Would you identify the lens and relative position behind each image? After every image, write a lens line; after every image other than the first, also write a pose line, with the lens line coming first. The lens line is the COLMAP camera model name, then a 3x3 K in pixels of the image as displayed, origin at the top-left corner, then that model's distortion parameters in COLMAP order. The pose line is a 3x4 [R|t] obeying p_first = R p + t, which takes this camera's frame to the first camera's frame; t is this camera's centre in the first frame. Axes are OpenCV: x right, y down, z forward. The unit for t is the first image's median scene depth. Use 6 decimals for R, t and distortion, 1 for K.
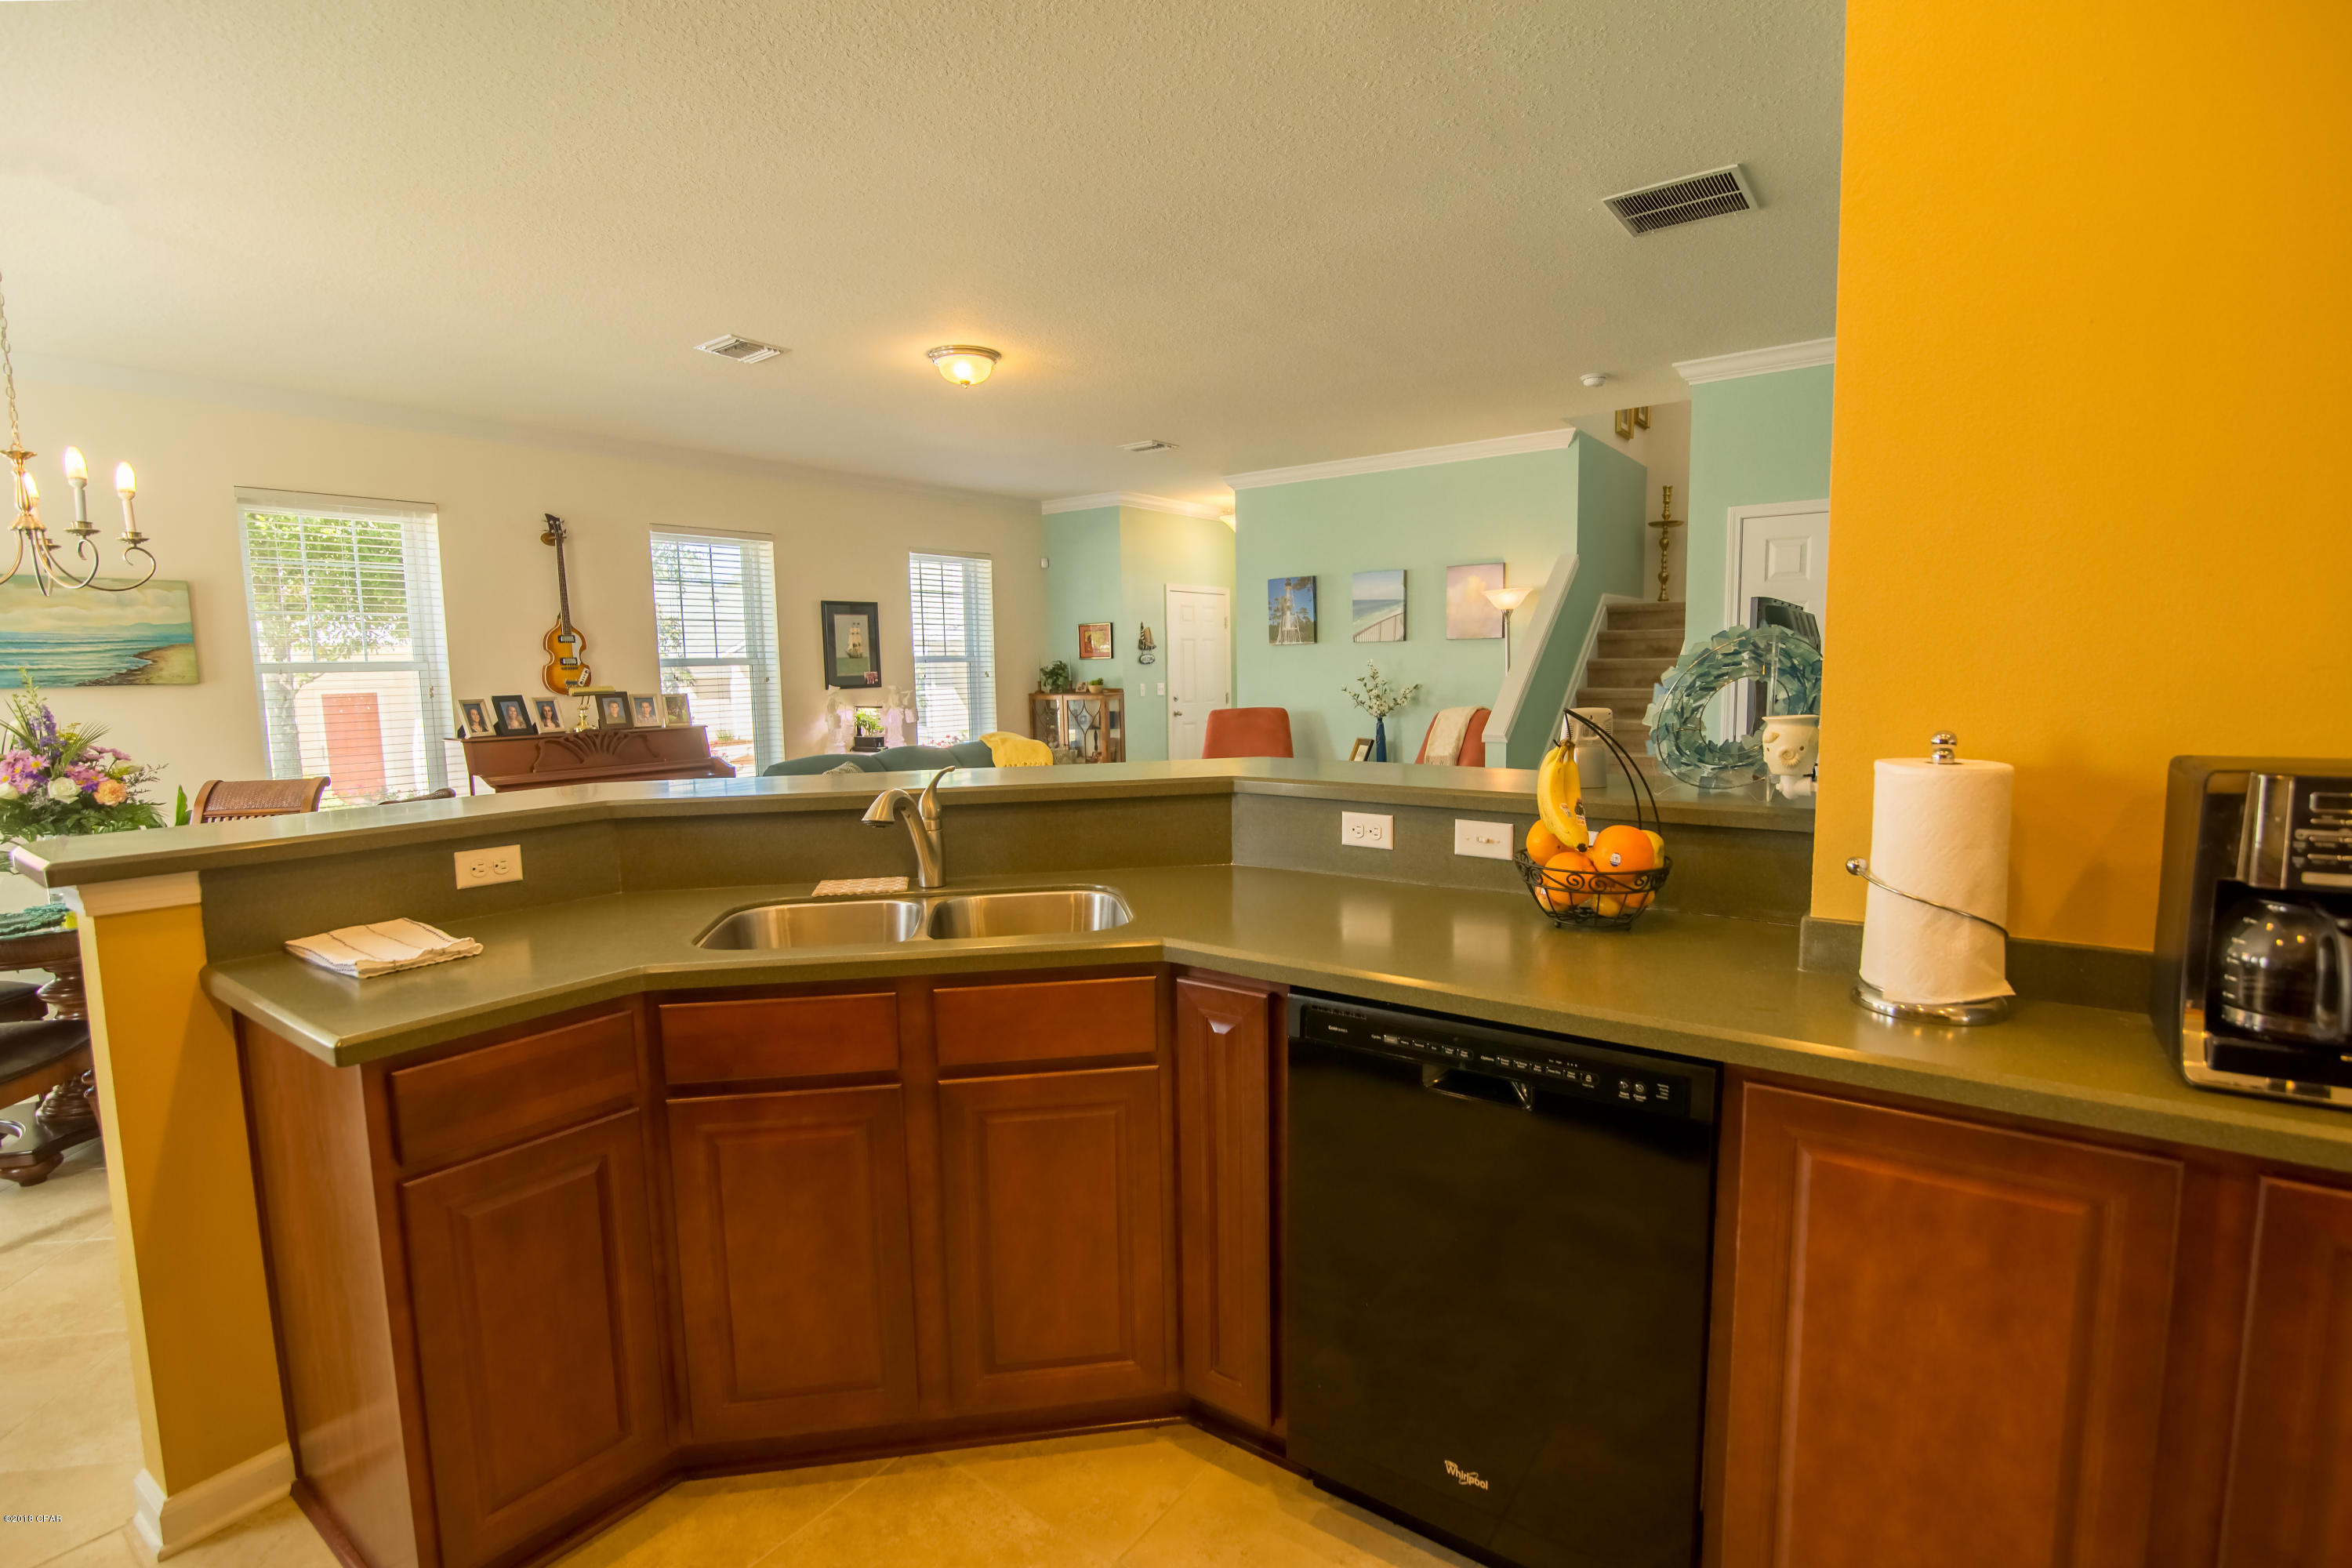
lens RADIAL K [[1097.6, 0, 1172.0], [0, 1097.6, 791.7], [0, 0, 1]] dist [-0.016442, -0.000340]
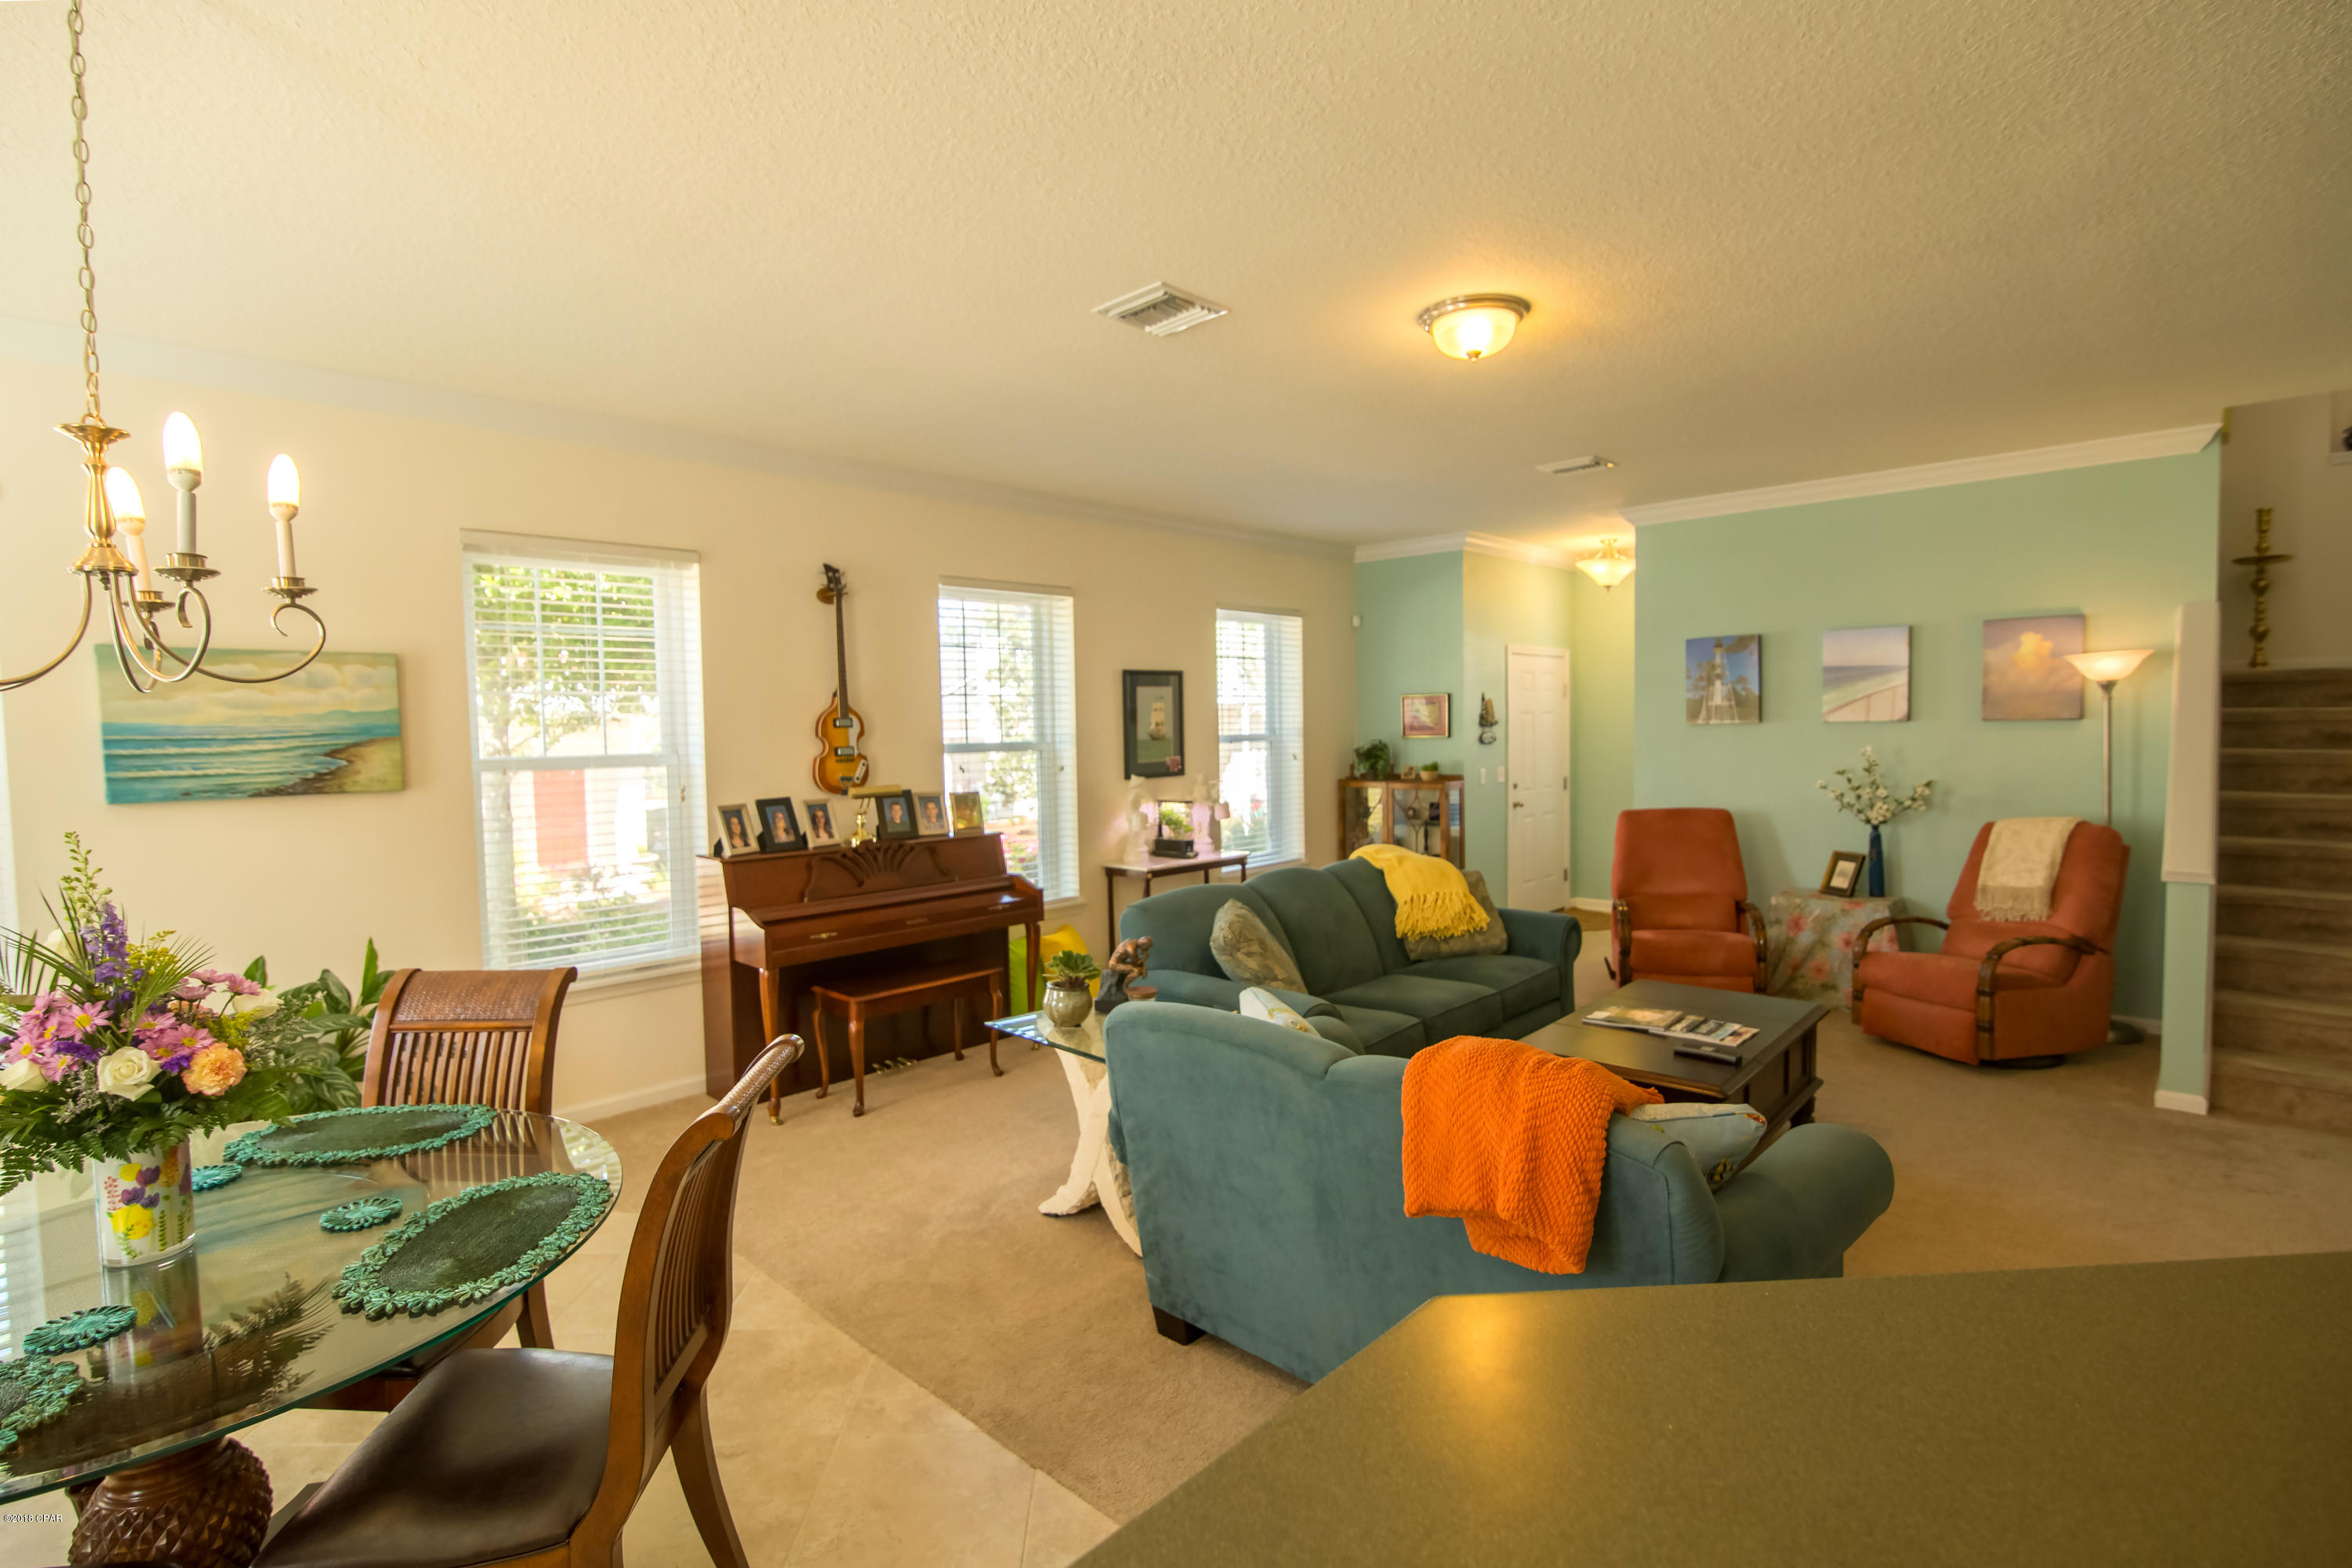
lens RADIAL K [[1103.6, 0, 1171.4], [0, 1103.6, 782.2], [0, 0, 1]] dist [-0.019257, 0.001077]
pose [[0.991664, 0.007773, -0.128618, -0.221732], [-0.015535, 0.998110, -0.059457, -0.054879], [0.127913, 0.060959, 0.989910, 0.256782]]
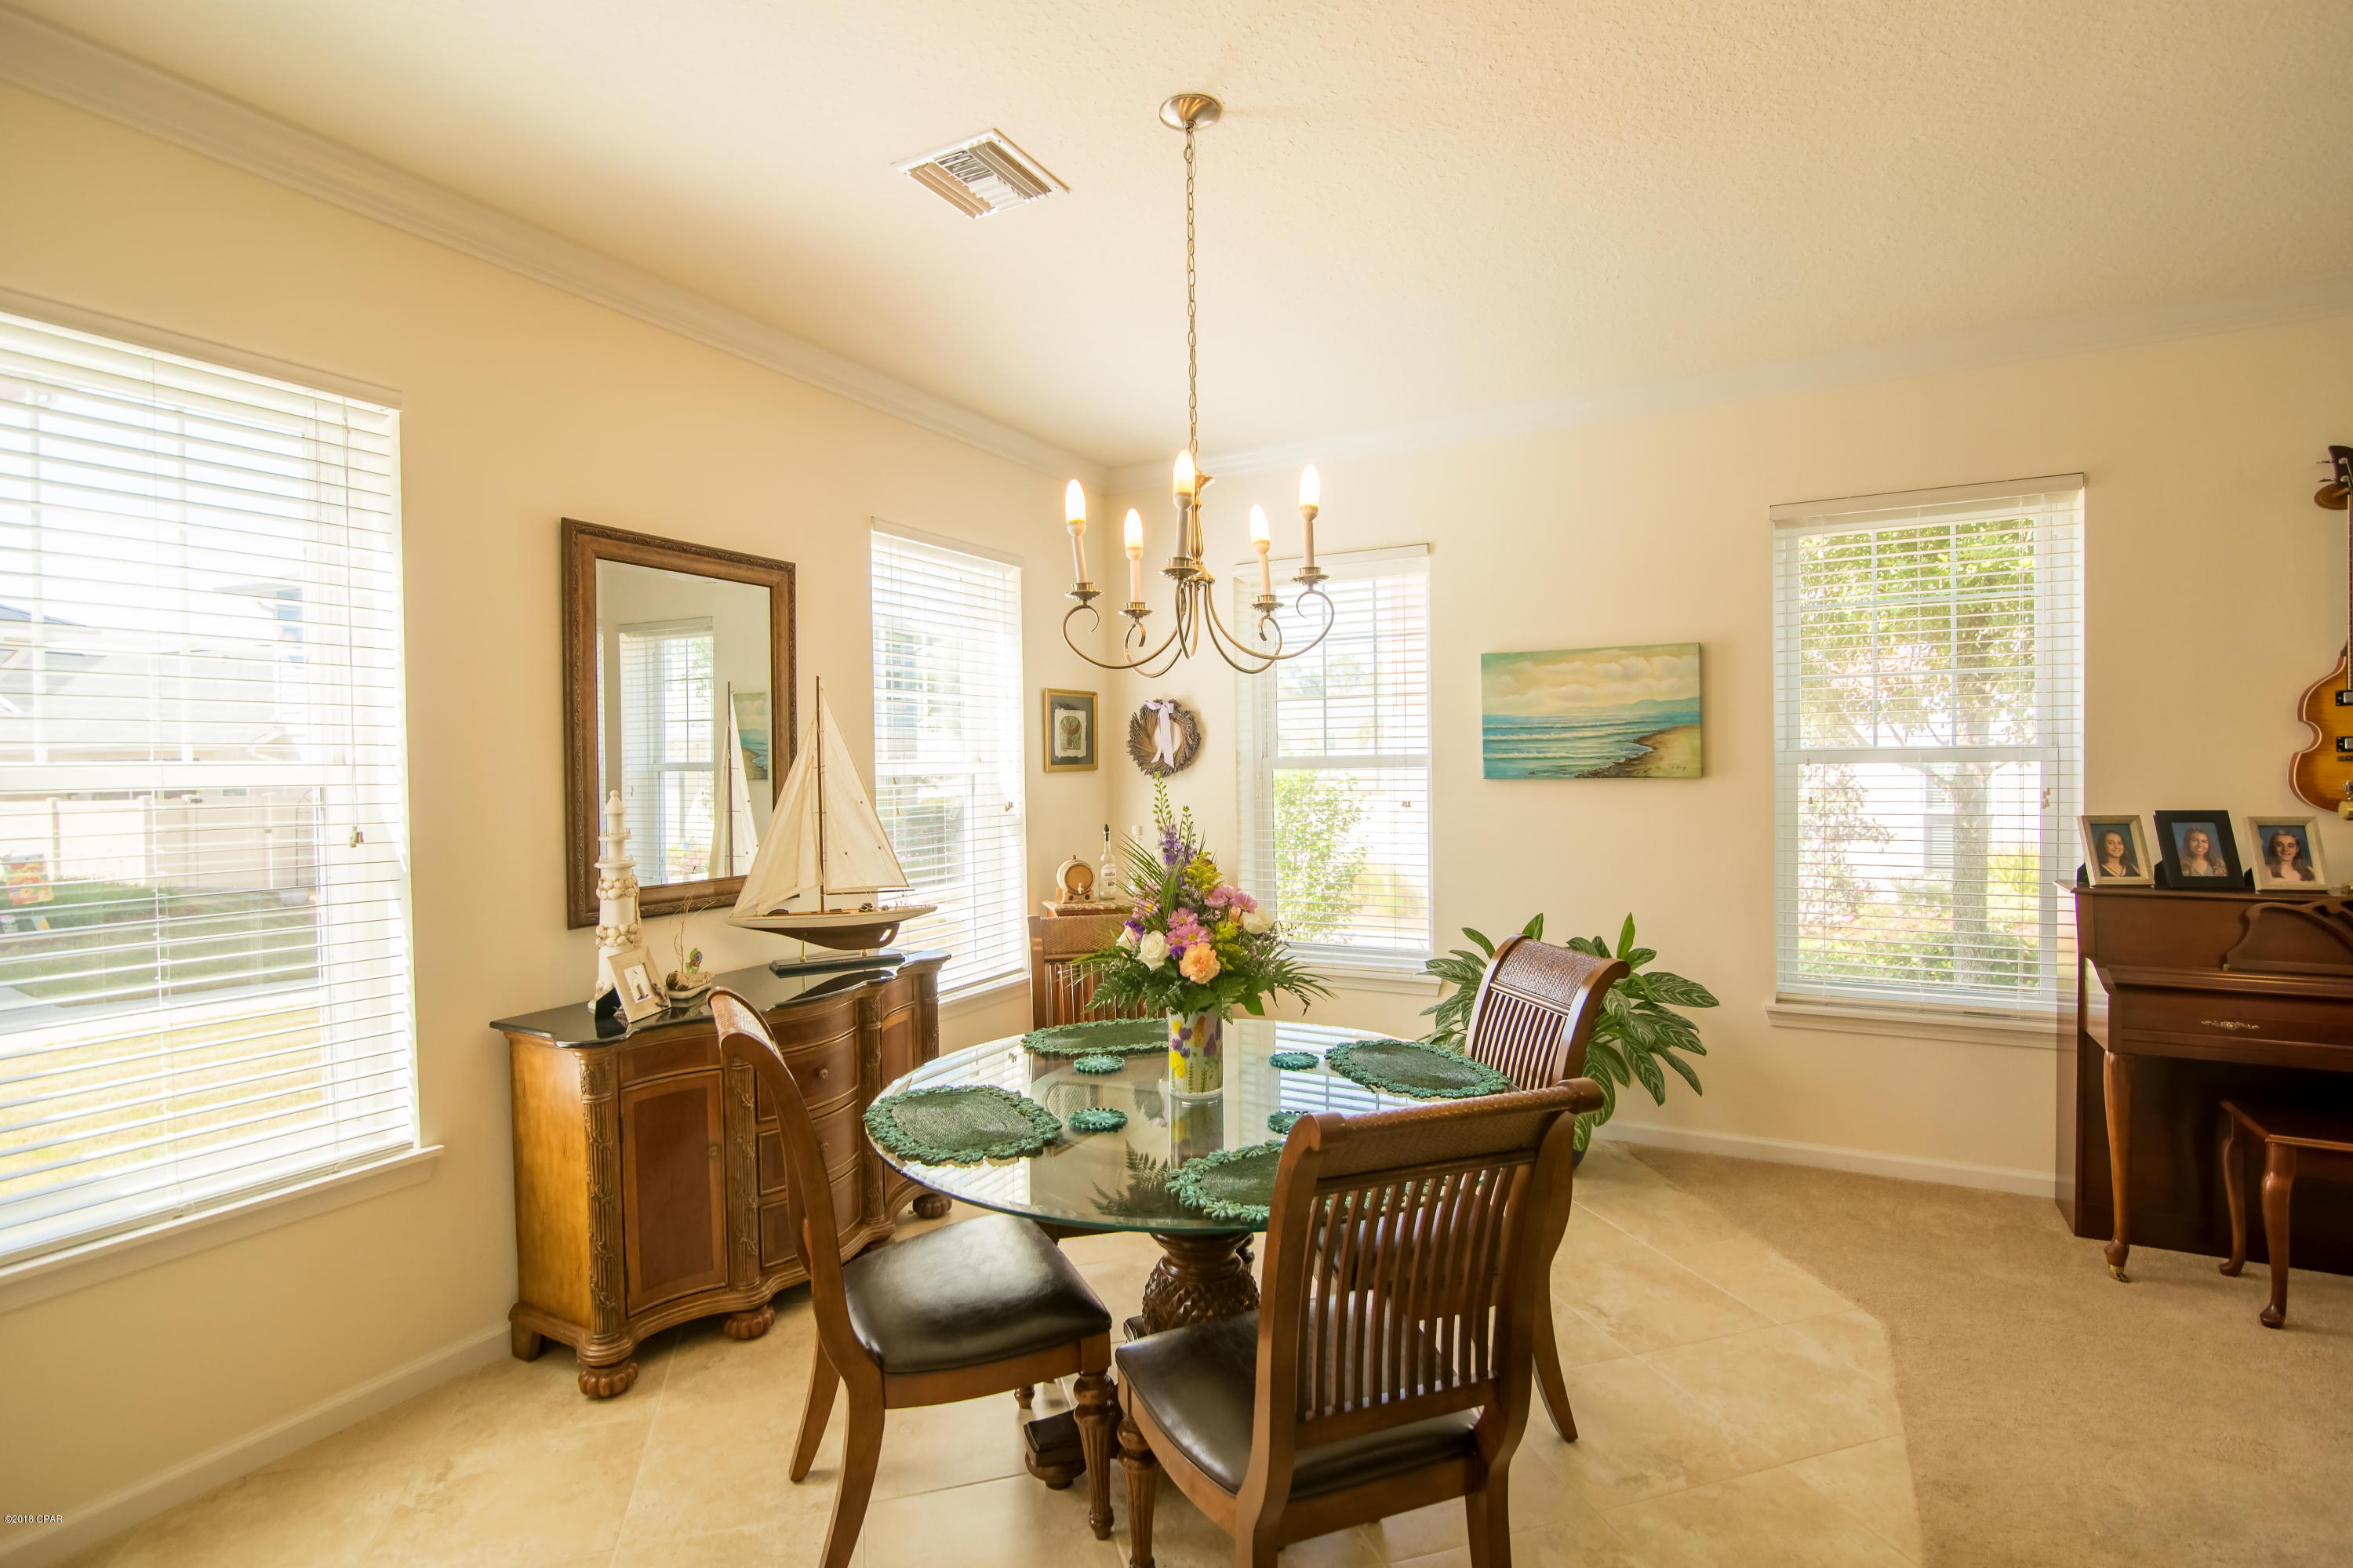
lens RADIAL K [[1104.1, 0, 1171.9], [0, 1104.1, 782.2], [0, 0, 1]] dist [-0.019257, 0.001077]
pose [[0.133543, 0.032261, -0.990518, -0.153232], [-0.103179, 0.994491, 0.018479, -0.057973], [0.985657, 0.099733, 0.136136, 0.425489]]
